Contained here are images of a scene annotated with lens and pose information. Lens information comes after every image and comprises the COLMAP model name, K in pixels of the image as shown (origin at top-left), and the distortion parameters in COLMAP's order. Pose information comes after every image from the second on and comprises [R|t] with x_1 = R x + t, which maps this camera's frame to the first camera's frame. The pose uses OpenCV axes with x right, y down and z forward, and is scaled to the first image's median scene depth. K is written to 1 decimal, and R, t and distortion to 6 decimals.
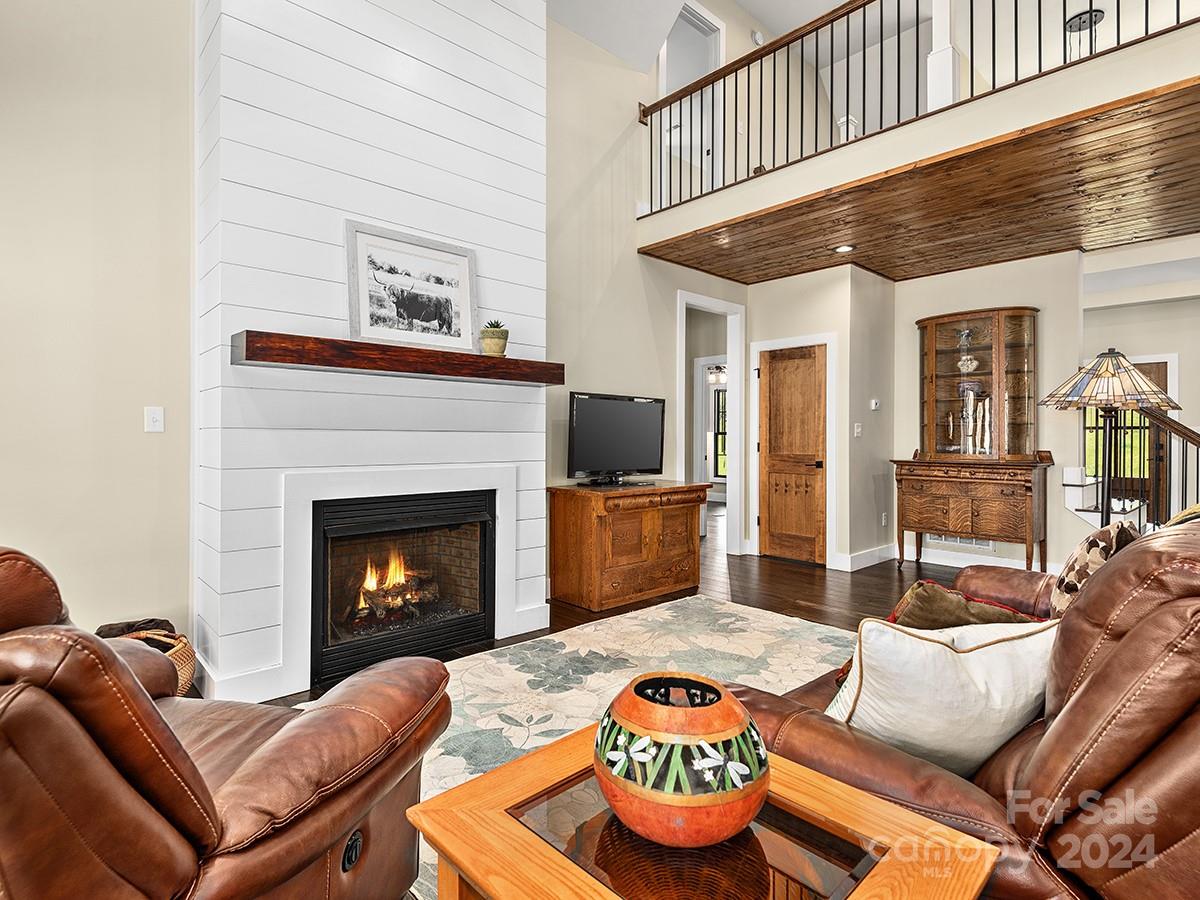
lens RADIAL K [[613.0, 0, 590.3], [0, 613.0, 440.1], [0, 0, 1]] dist [0.017334, -0.011249]
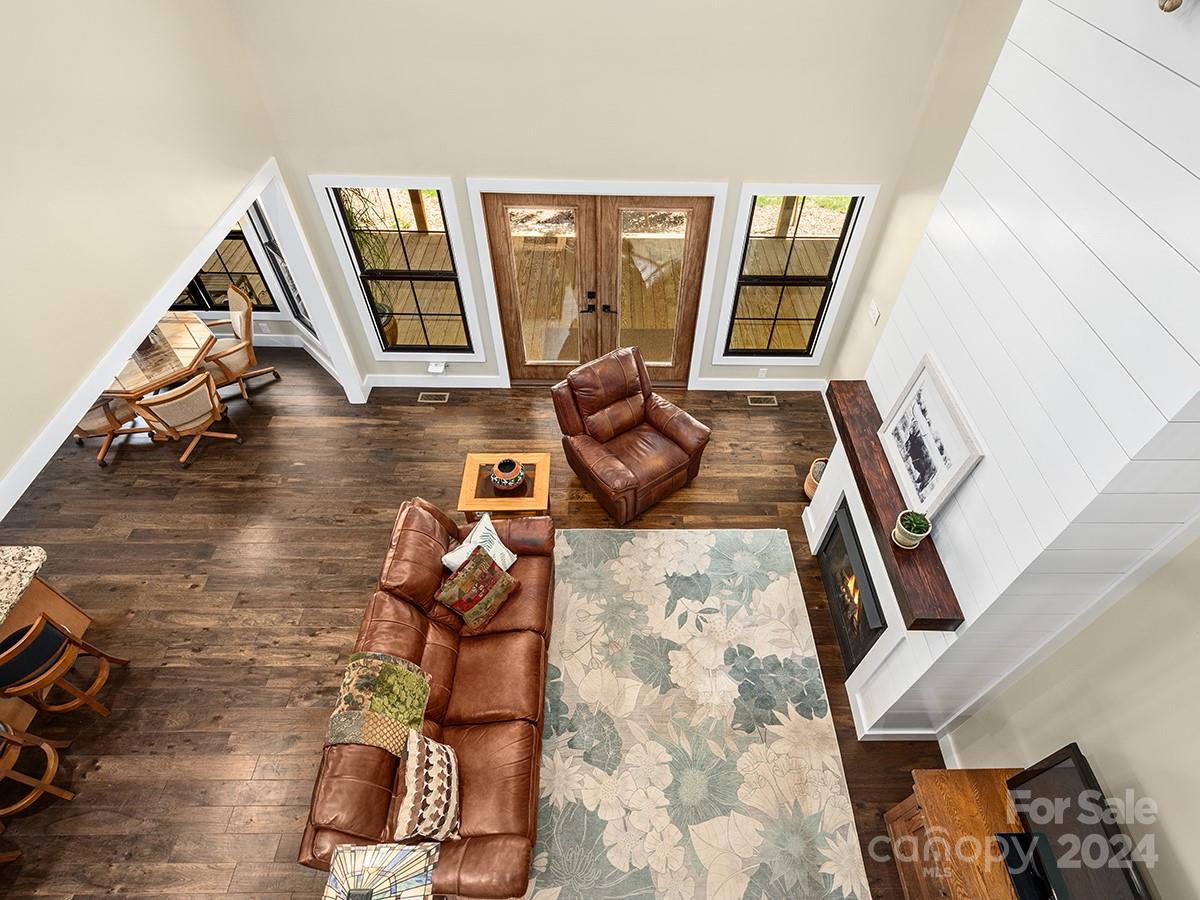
lens RADIAL K [[613.0, 0, 607.9], [0, 613.0, 441.1], [0, 0, 1]] dist [0.017334, -0.011249]
pose [[-0.679585, 0.532314, -0.504783, 0.578062], [-0.019303, 0.674880, 0.737675, -0.973329], [0.733343, 0.511057, -0.448363, 1.067784]]
